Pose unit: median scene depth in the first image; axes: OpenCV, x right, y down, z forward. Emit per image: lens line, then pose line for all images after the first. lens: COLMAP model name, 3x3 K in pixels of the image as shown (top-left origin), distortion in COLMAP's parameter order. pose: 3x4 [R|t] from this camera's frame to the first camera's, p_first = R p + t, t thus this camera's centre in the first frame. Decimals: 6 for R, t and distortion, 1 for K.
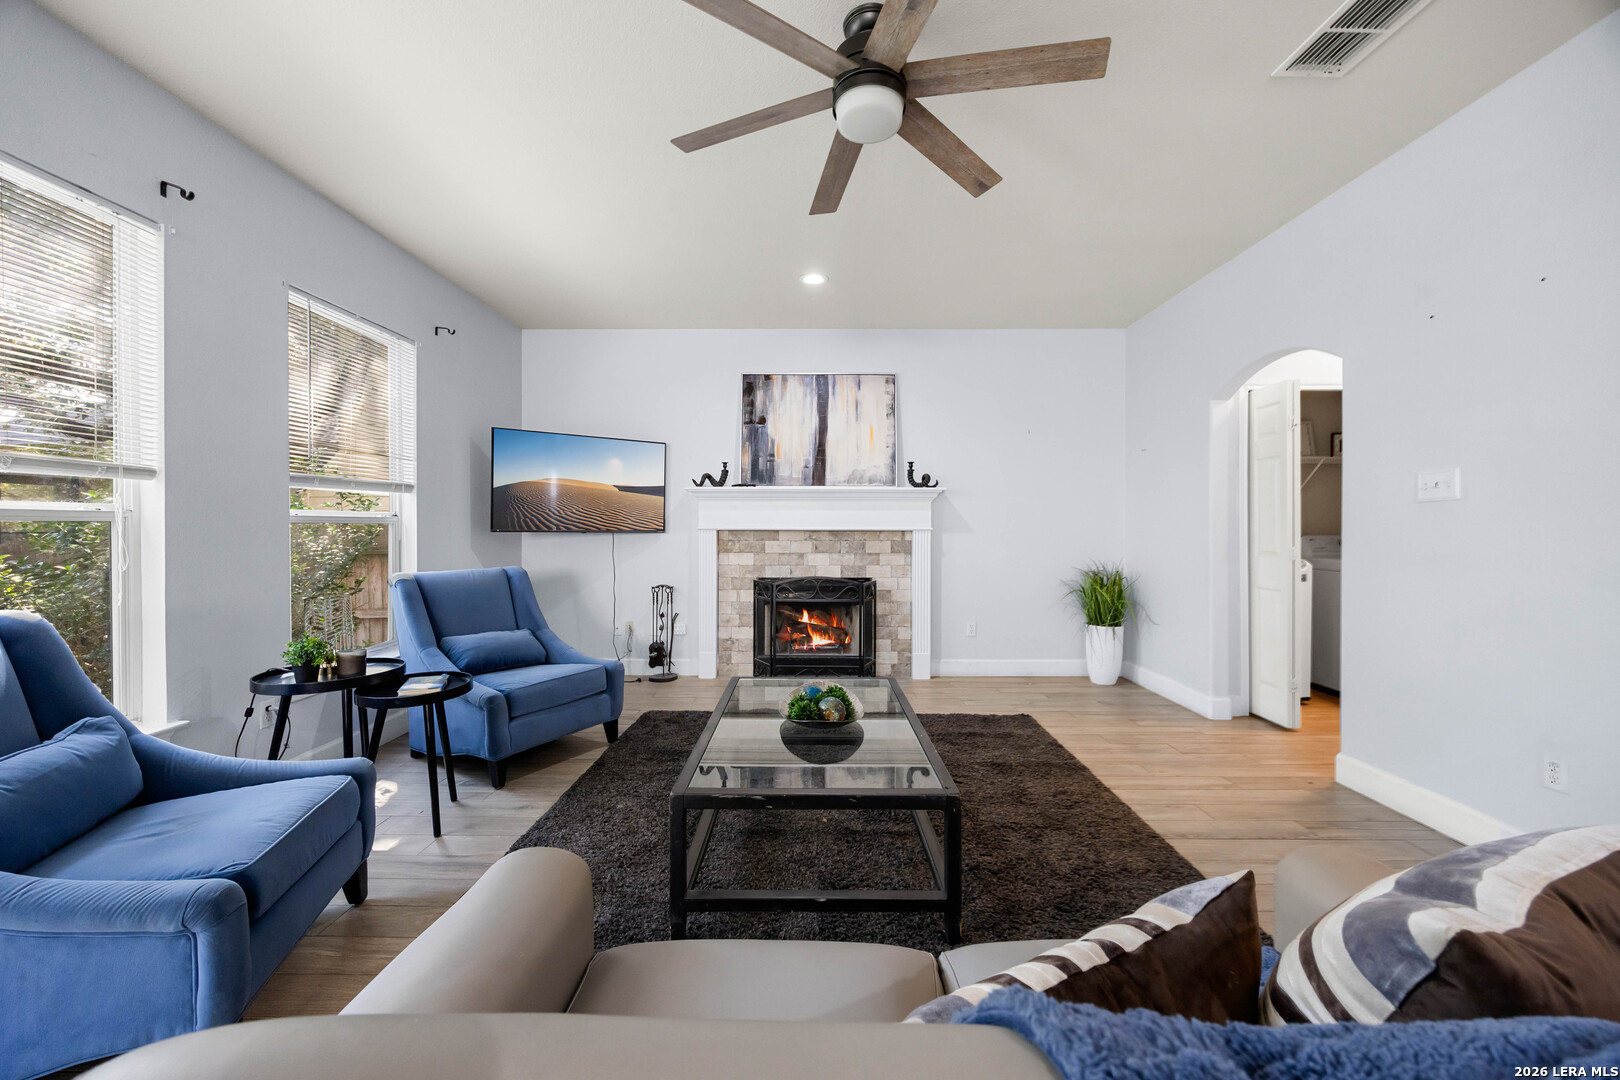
lens RADIAL K [[628.1, 0, 808.3], [0, 628.1, 531.1], [0, 0, 1]] dist [-0.002929, -0.000473]
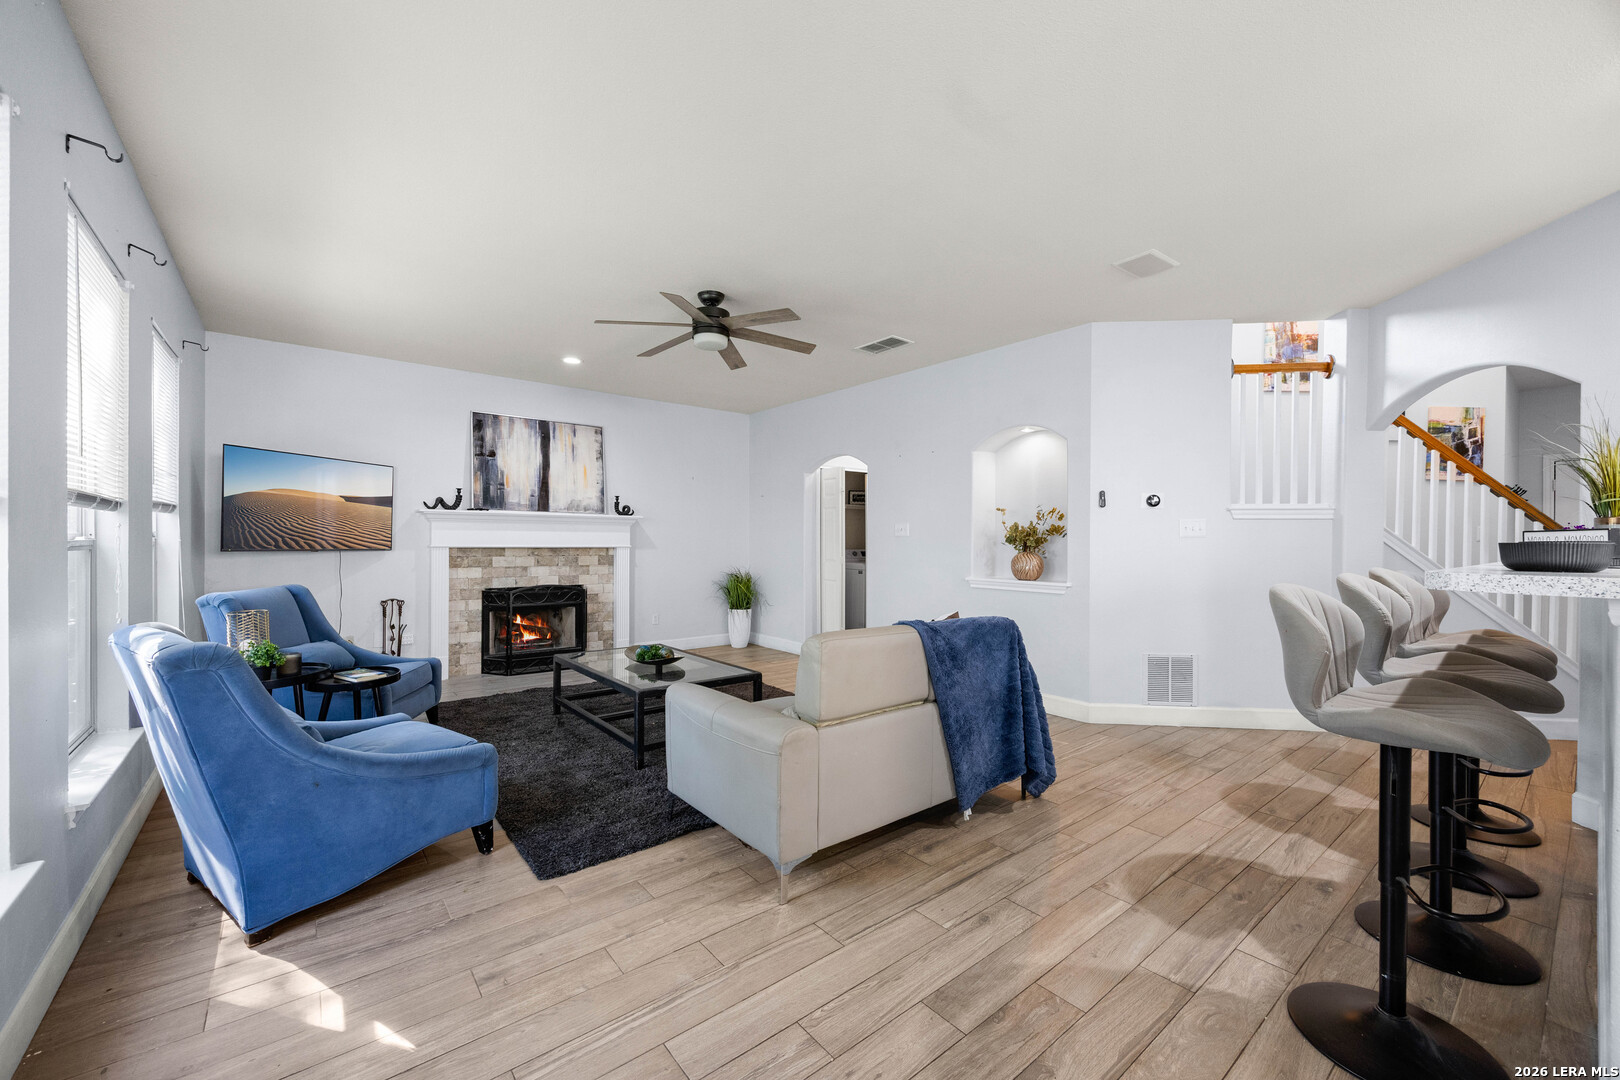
lens RADIAL K [[628.1, 0, 809.9], [0, 628.1, 543.8], [0, 0, 1]] dist [-0.002929, -0.000473]
pose [[0.773810, 0.000788, 0.633418, -0.356039], [-0.003320, 0.999991, 0.002811, -0.014087], [-0.633409, -0.004278, 0.773805, -0.282868]]
